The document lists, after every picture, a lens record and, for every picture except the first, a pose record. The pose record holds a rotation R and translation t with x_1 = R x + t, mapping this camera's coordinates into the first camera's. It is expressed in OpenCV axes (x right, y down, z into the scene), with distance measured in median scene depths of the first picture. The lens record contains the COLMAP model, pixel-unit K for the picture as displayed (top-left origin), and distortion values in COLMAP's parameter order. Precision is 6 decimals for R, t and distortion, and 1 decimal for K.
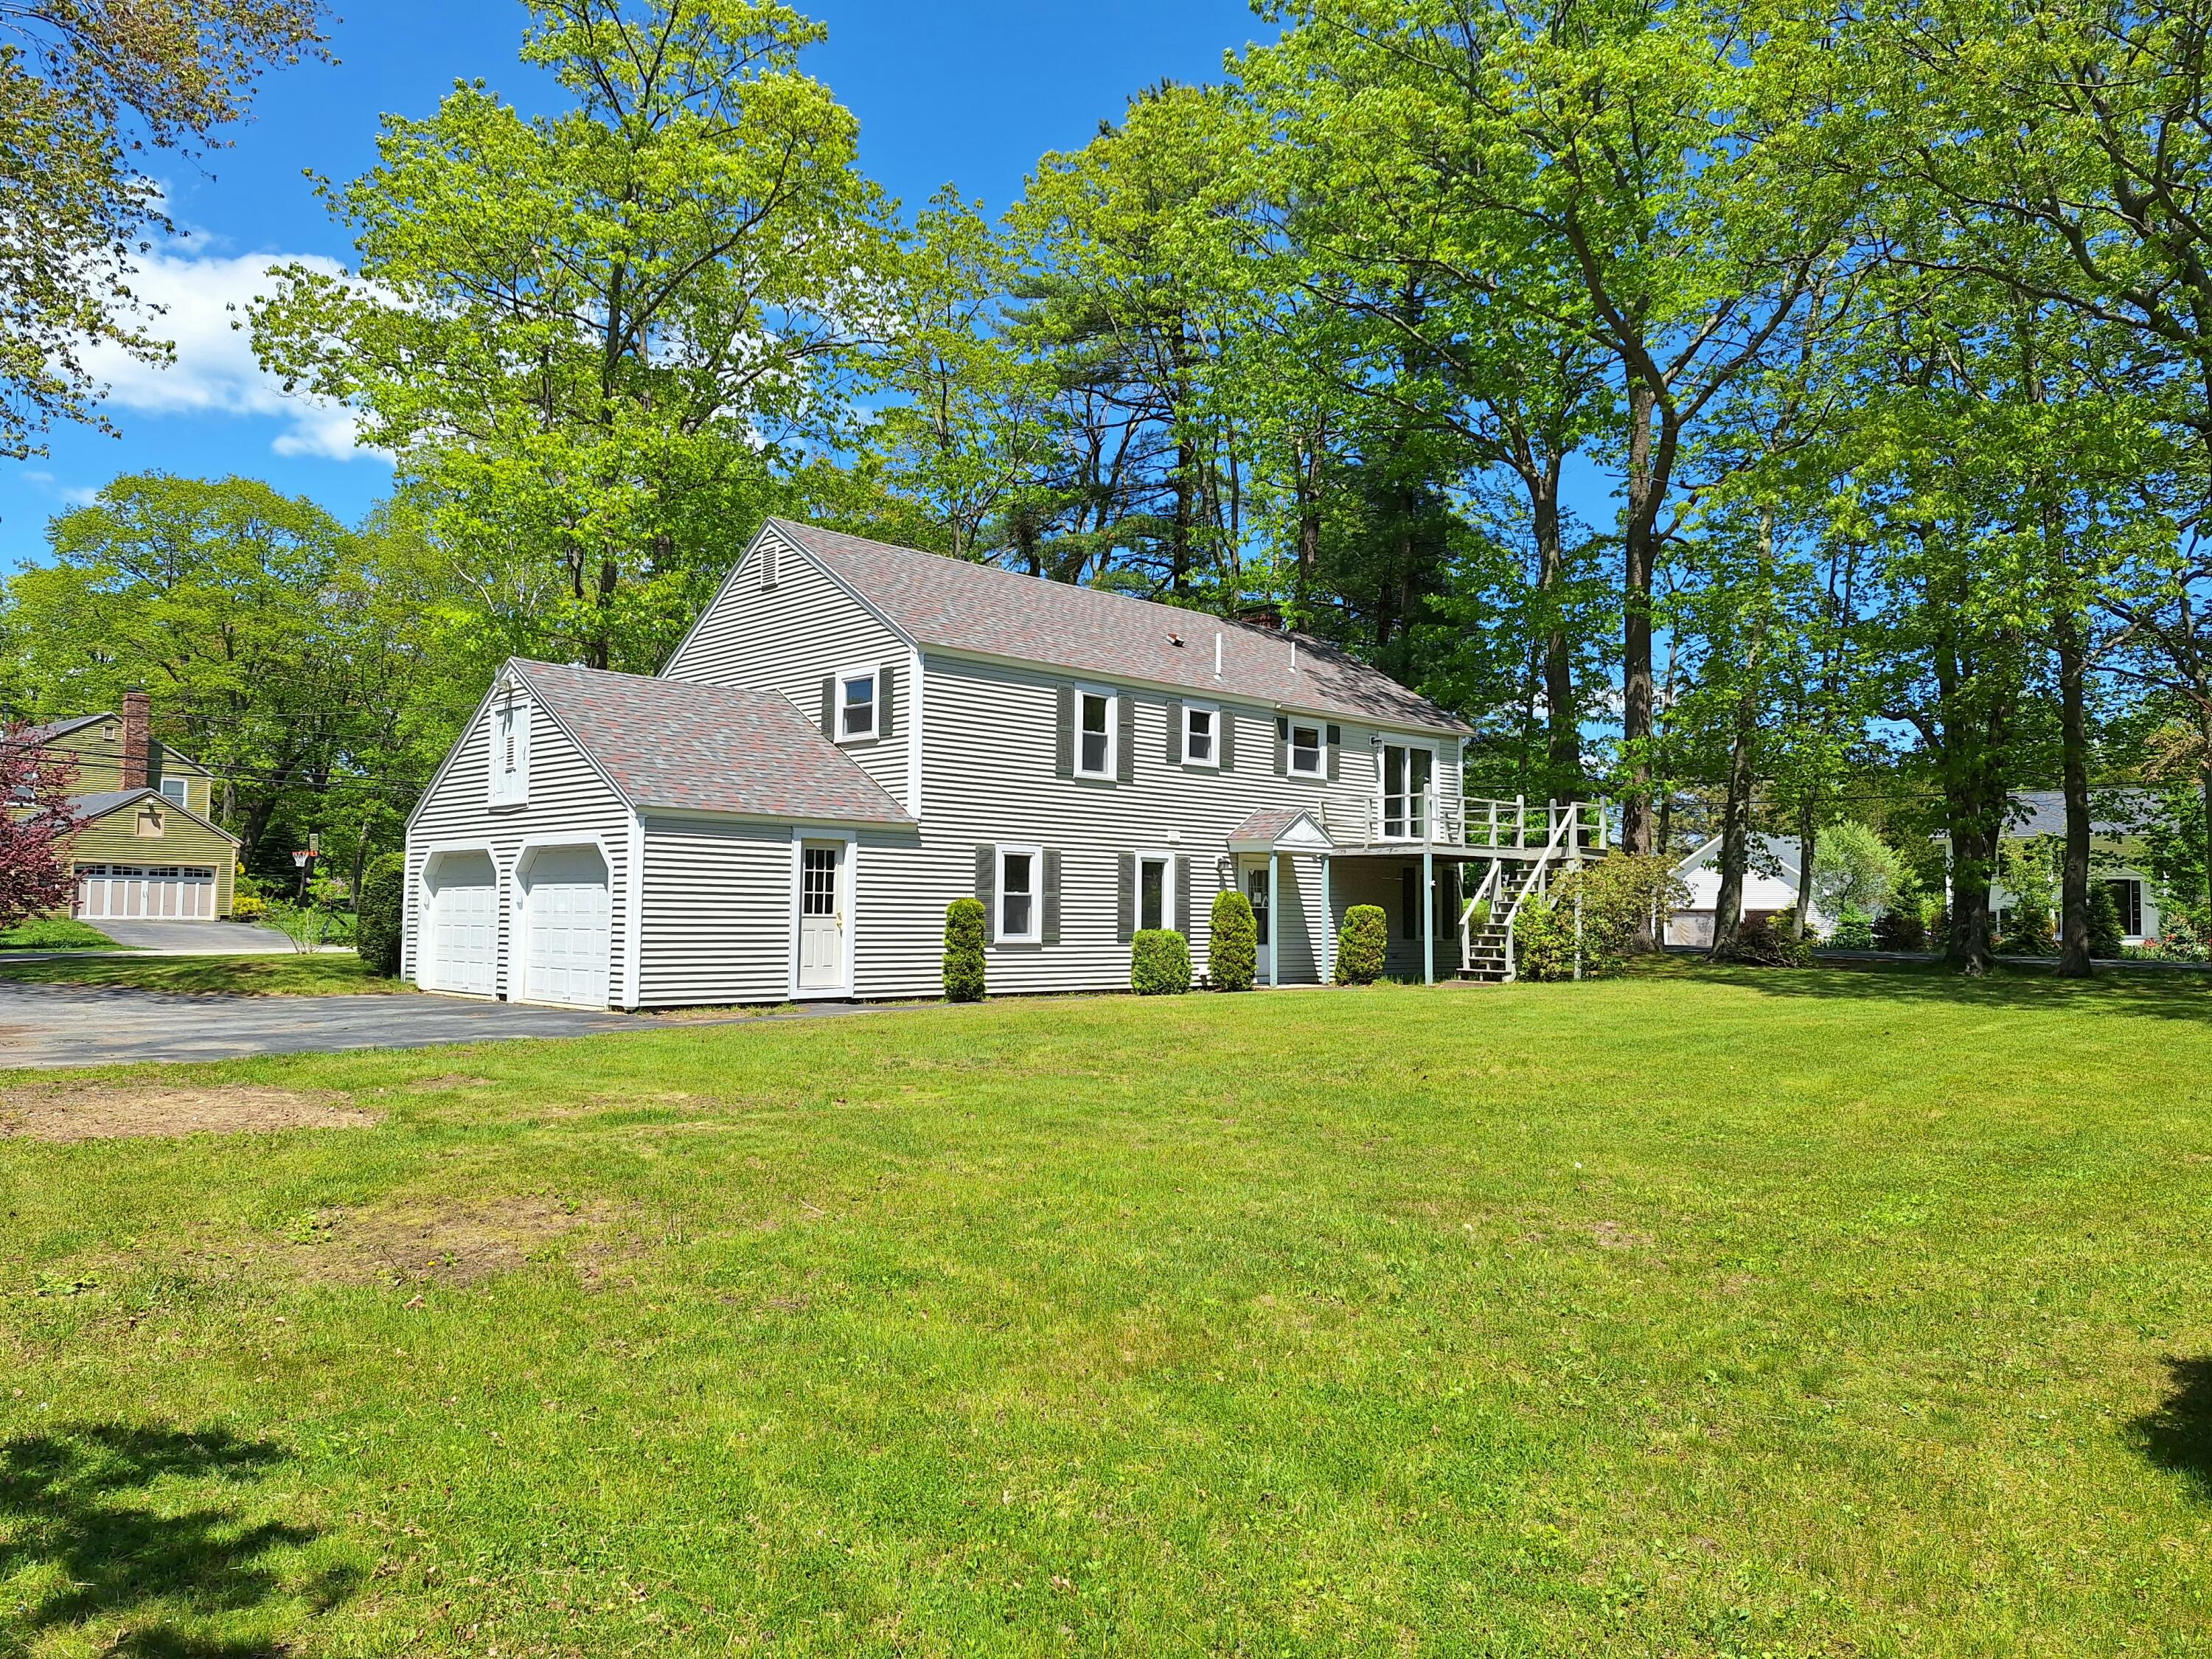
lens RADIAL K [[1577.0, 0, 1081.3], [0, 1577.0, 834.6], [0, 0, 1]] dist [0.152980, -0.219215]
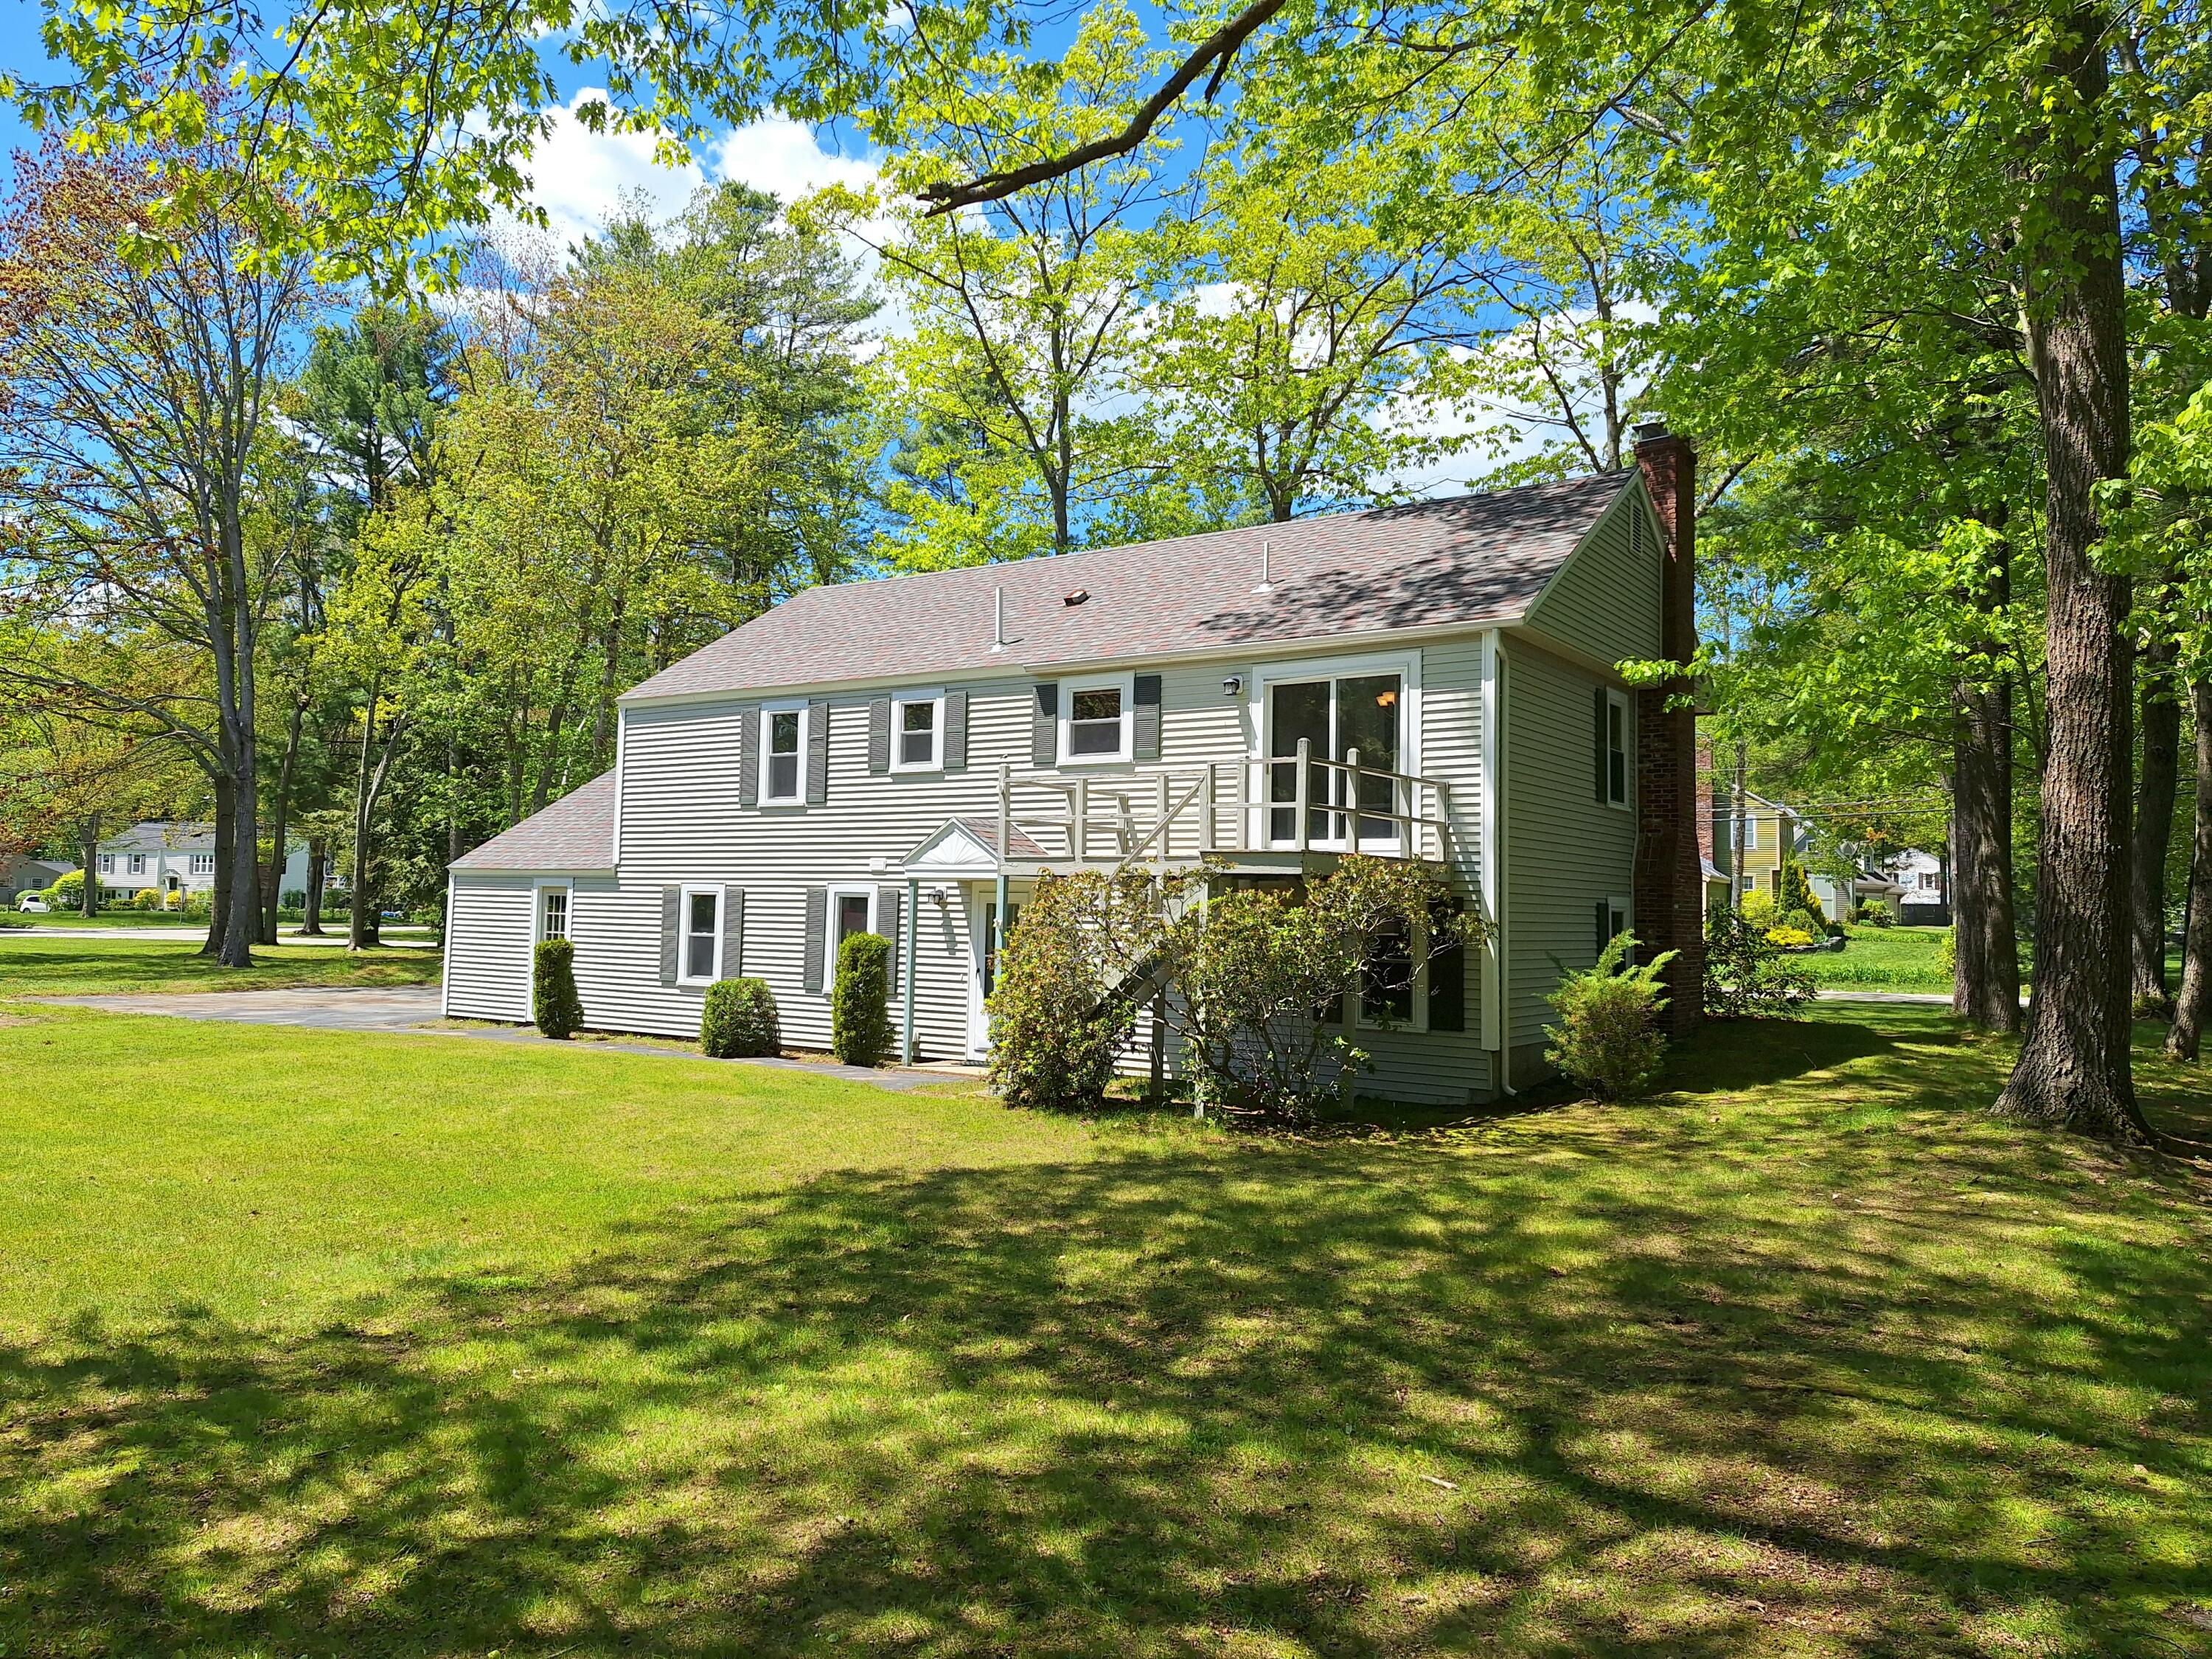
lens RADIAL K [[1577.0, 0, 1081.3], [0, 1577.0, 834.6], [0, 0, 1]] dist [0.152980, -0.219215]
pose [[0.171110, -0.050574, -0.983953, 0.870497], [0.035881, 0.998339, -0.045074, 0.025962], [0.984598, -0.027593, 0.172640, 0.956895]]
